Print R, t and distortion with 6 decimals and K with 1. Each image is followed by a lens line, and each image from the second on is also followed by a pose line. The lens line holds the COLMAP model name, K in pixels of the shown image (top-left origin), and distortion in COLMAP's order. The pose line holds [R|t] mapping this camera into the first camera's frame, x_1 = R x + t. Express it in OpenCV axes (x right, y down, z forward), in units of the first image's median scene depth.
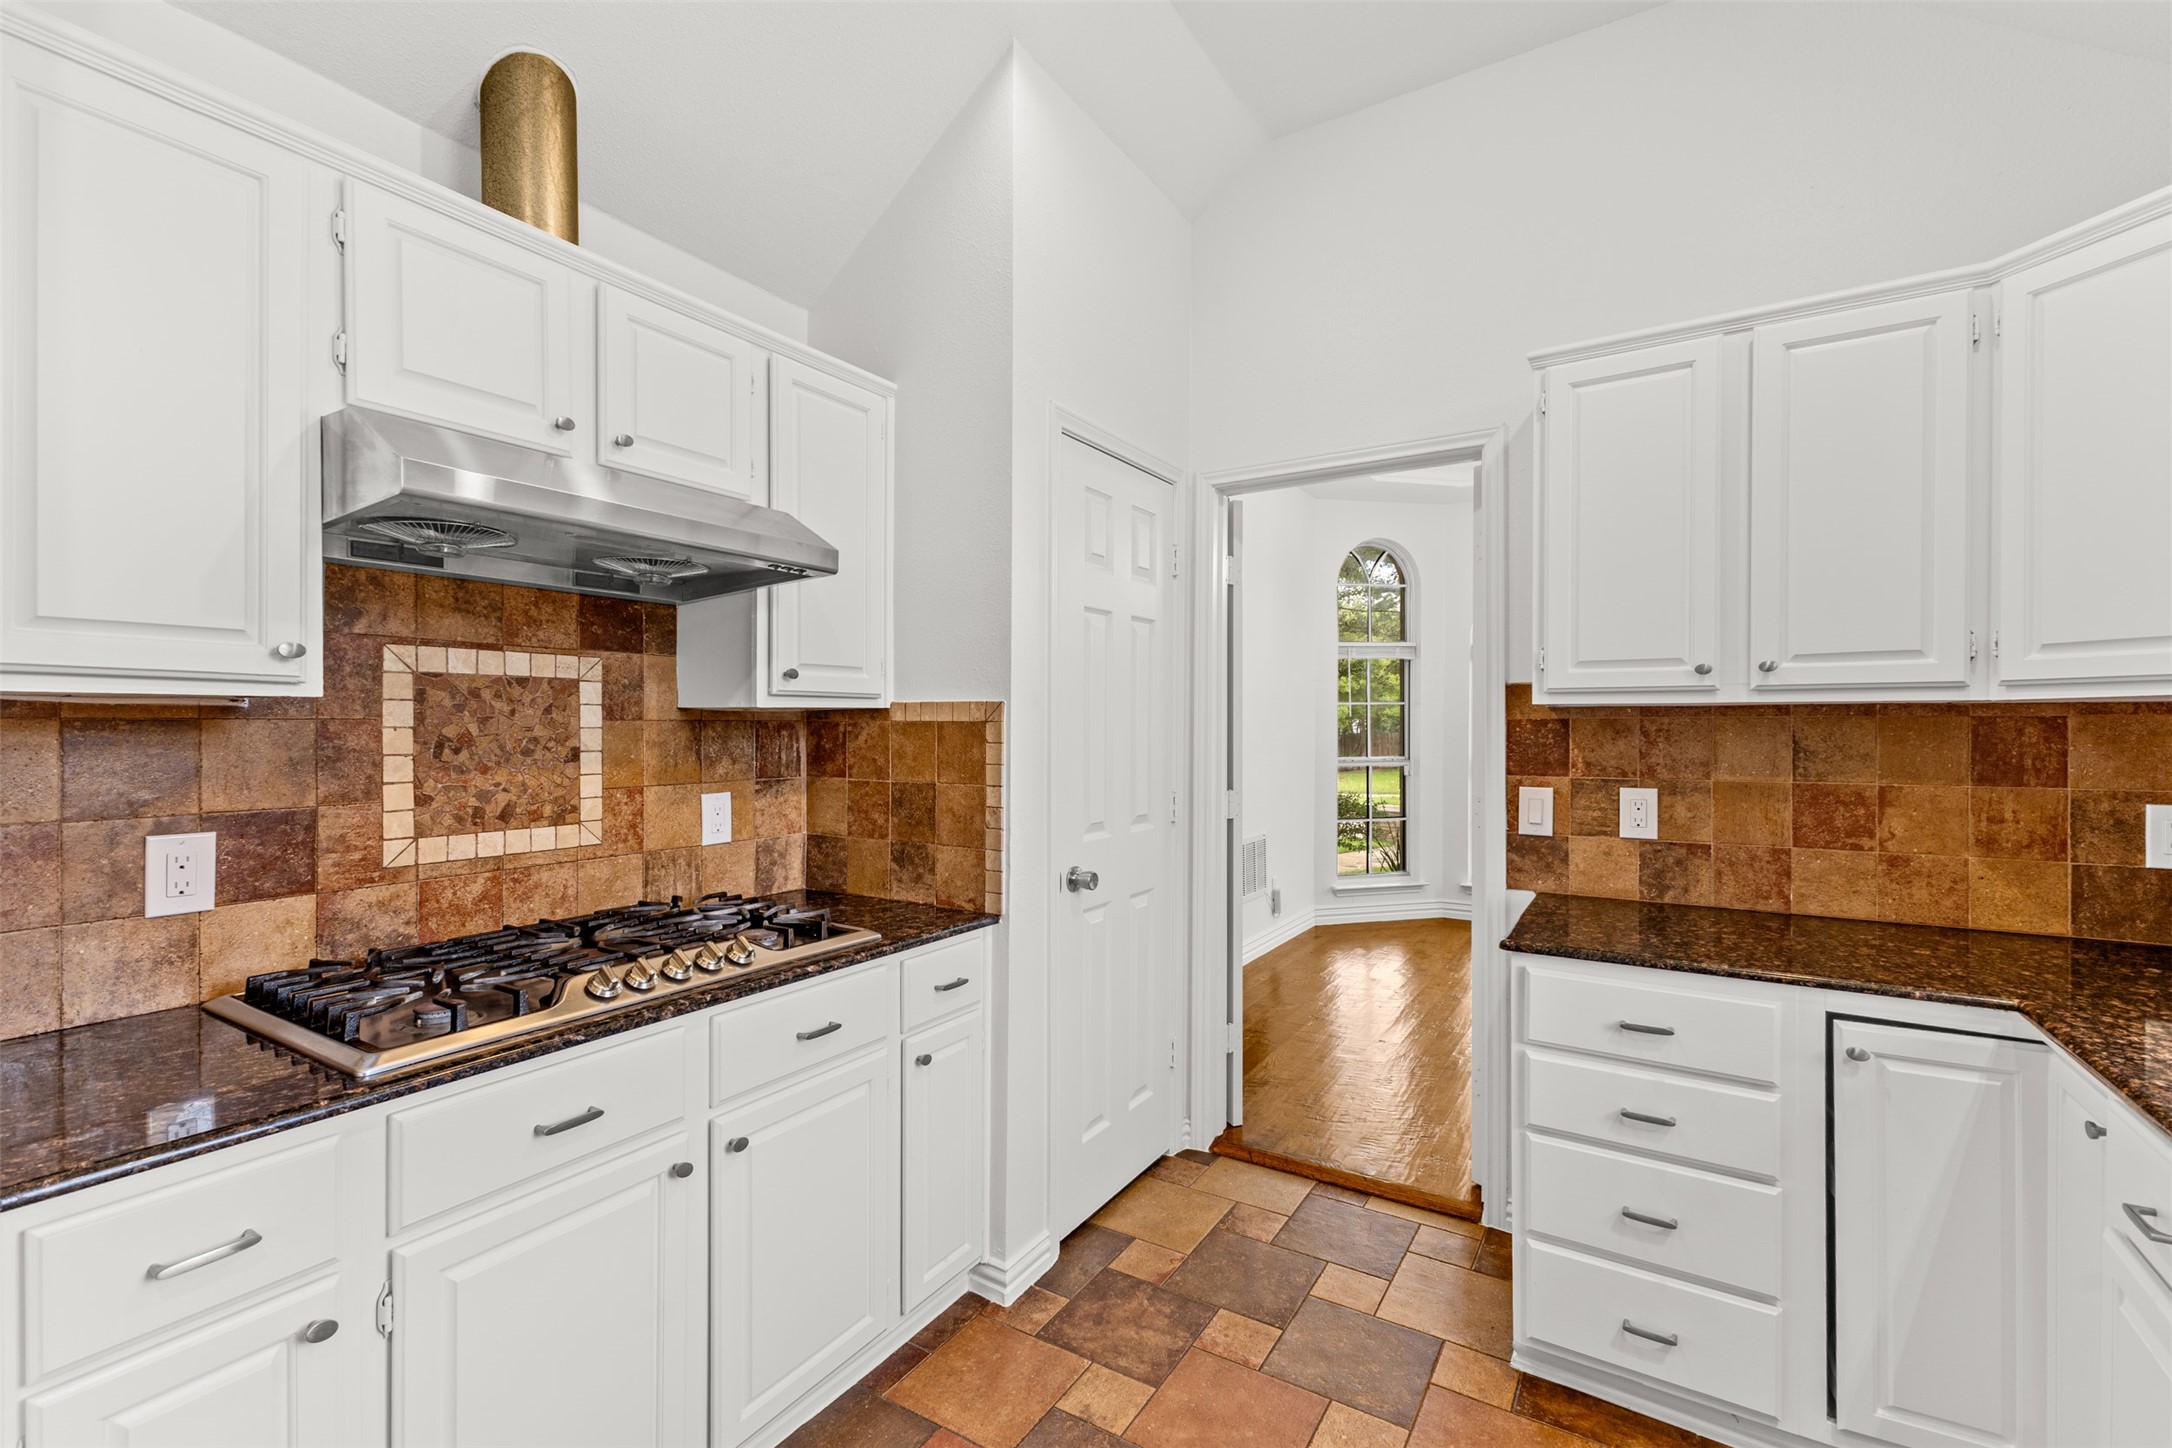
lens RADIAL K [[936.2, 0, 1087.2], [0, 936.2, 740.1], [0, 0, 1]] dist [0.003269, -0.000658]
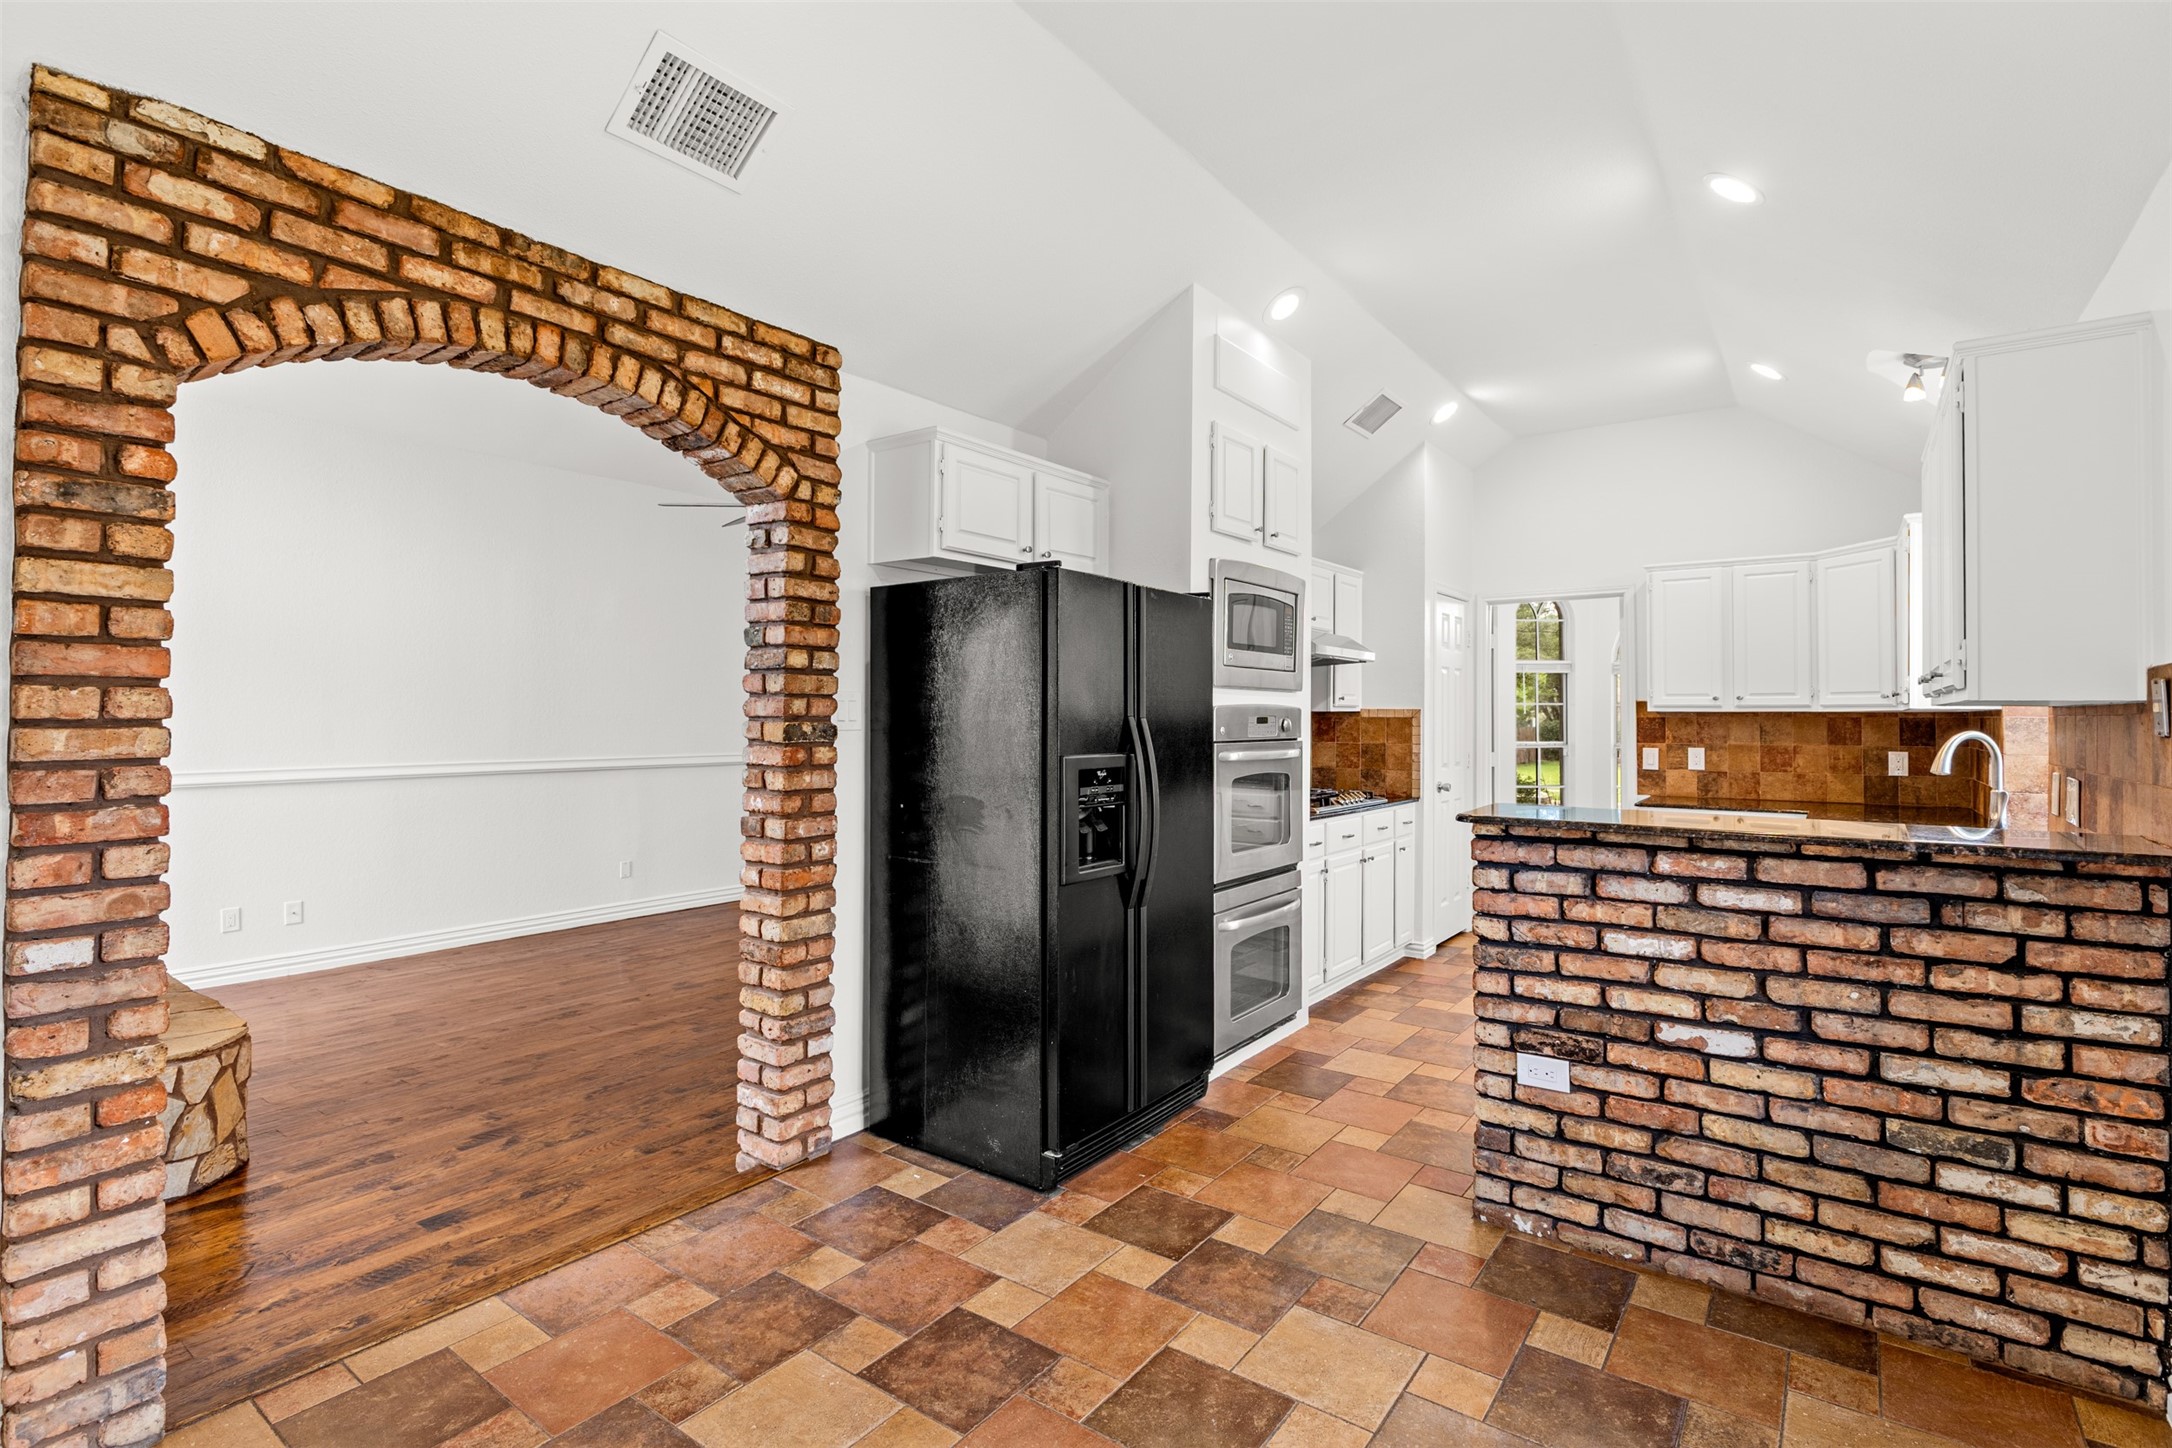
lens RADIAL K [[1020.8, 0, 1094.8], [0, 1020.8, 708.7], [0, 0, 1]] dist [-0.005202, -0.000838]
pose [[0.996606, 0.003637, -0.082242, -0.793886], [-0.005772, 0.999652, -0.025743, 0.033556], [0.082119, 0.026130, 0.996280, -1.894575]]
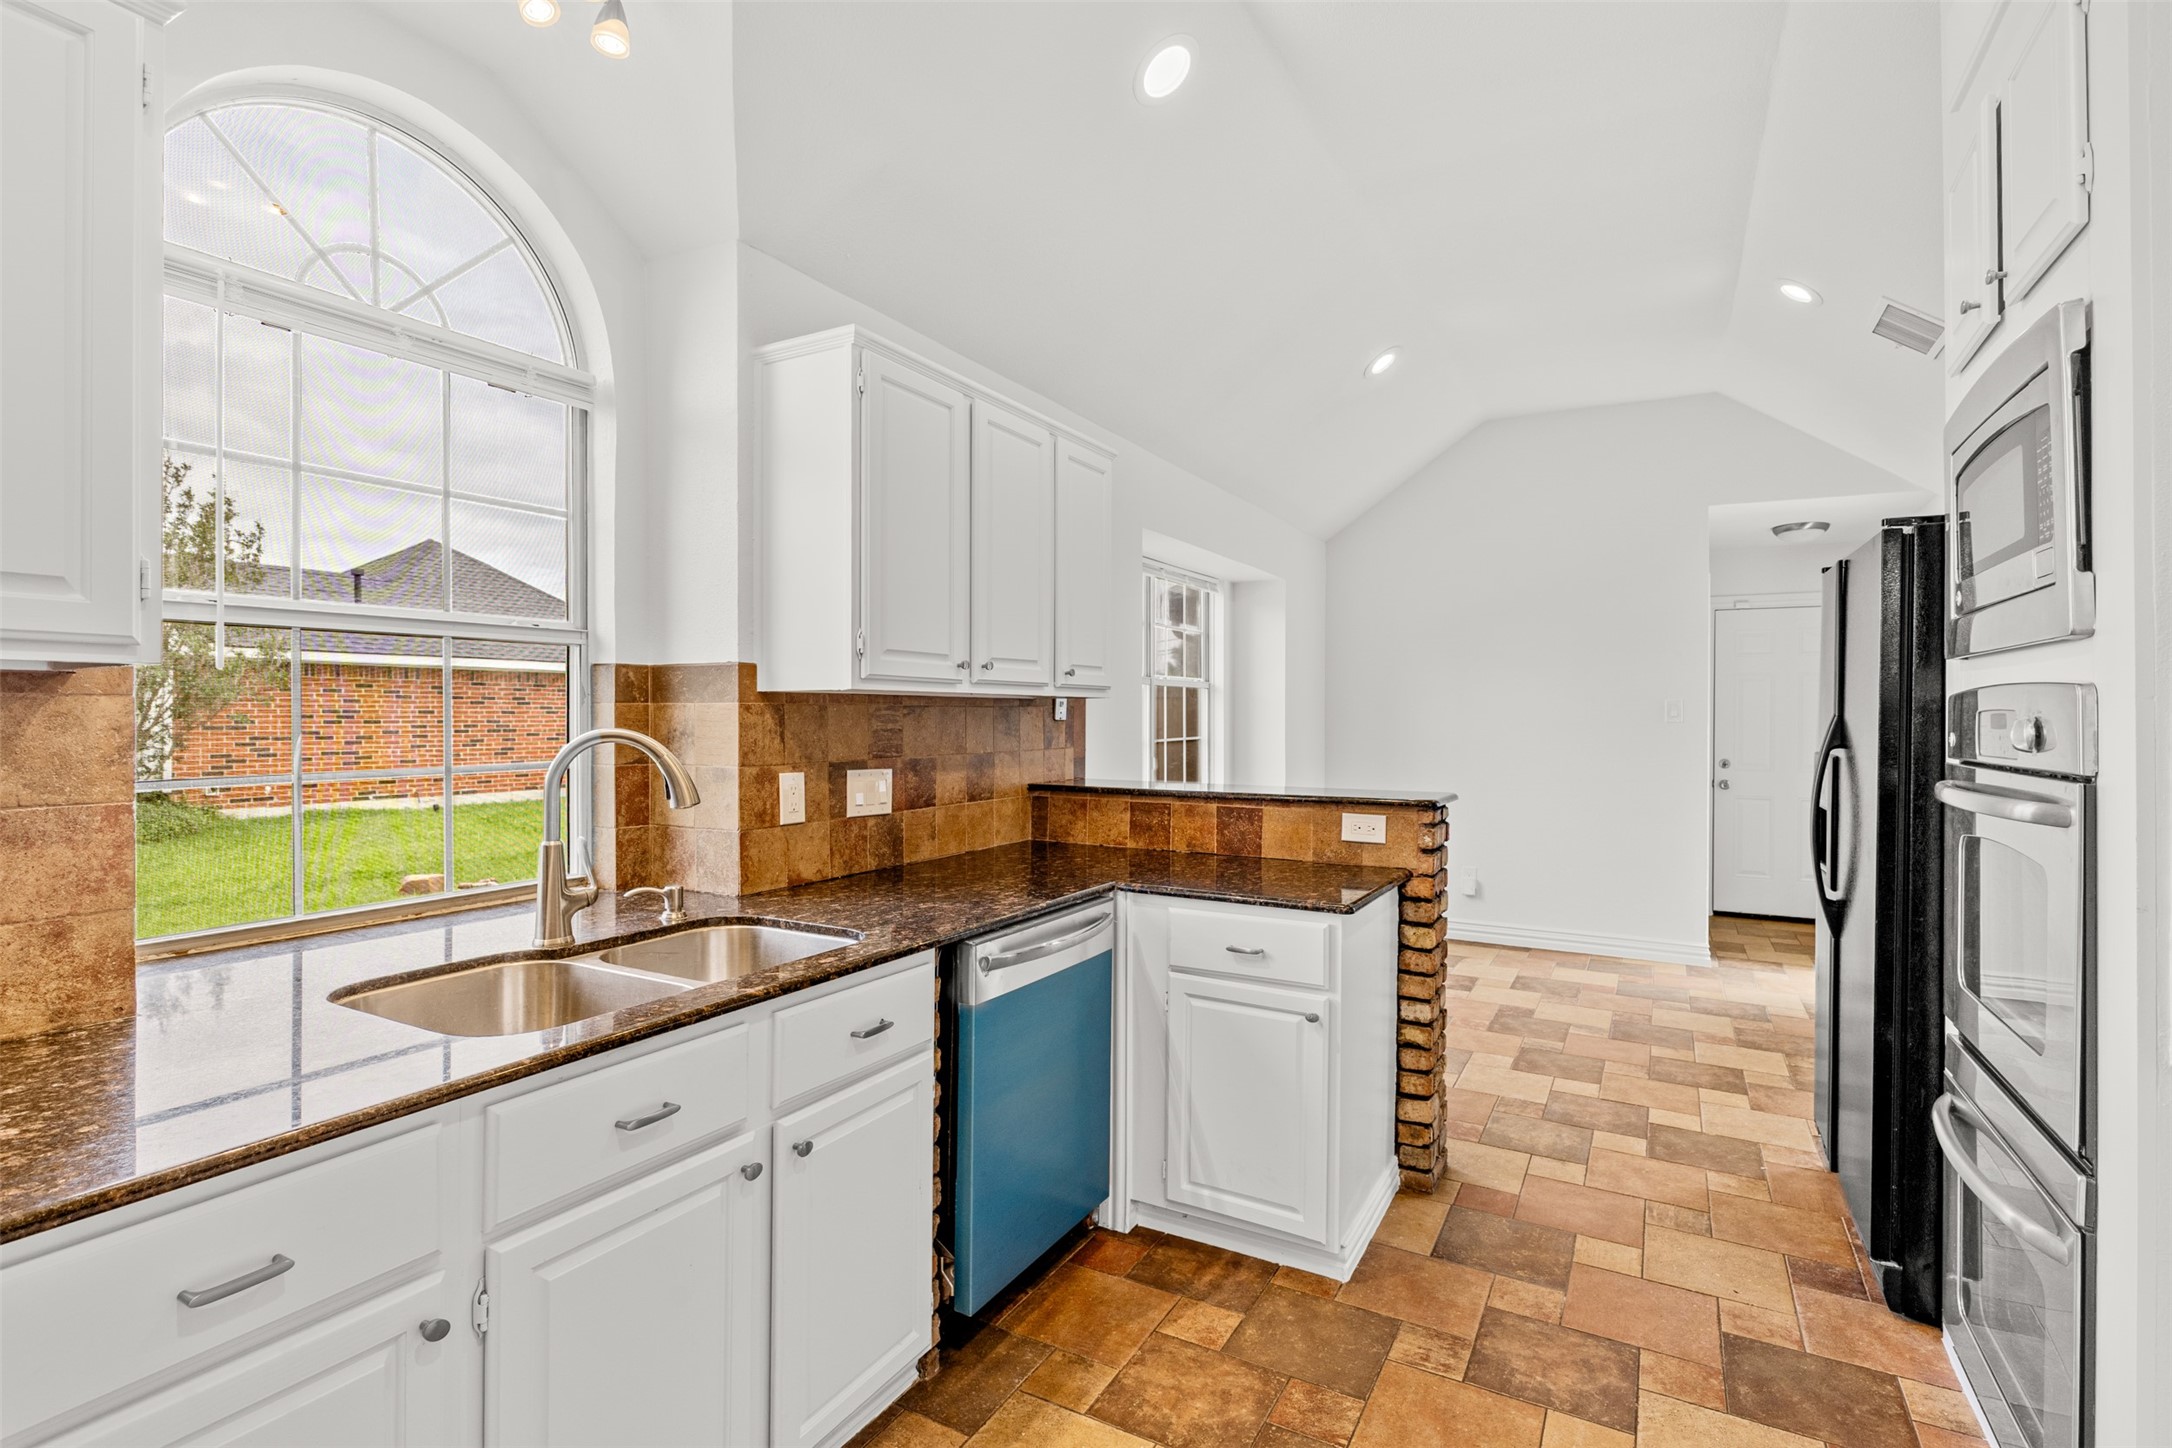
lens RADIAL K [[1020.8, 0, 1089.4], [0, 1020.8, 711.9], [0, 0, 1]] dist [-0.005202, -0.000838]
pose [[-0.999243, -0.001776, -0.038864, 0.226626], [-0.002455, 0.999845, 0.017417, -0.021265], [0.038827, 0.017499, -0.999093, 1.106990]]
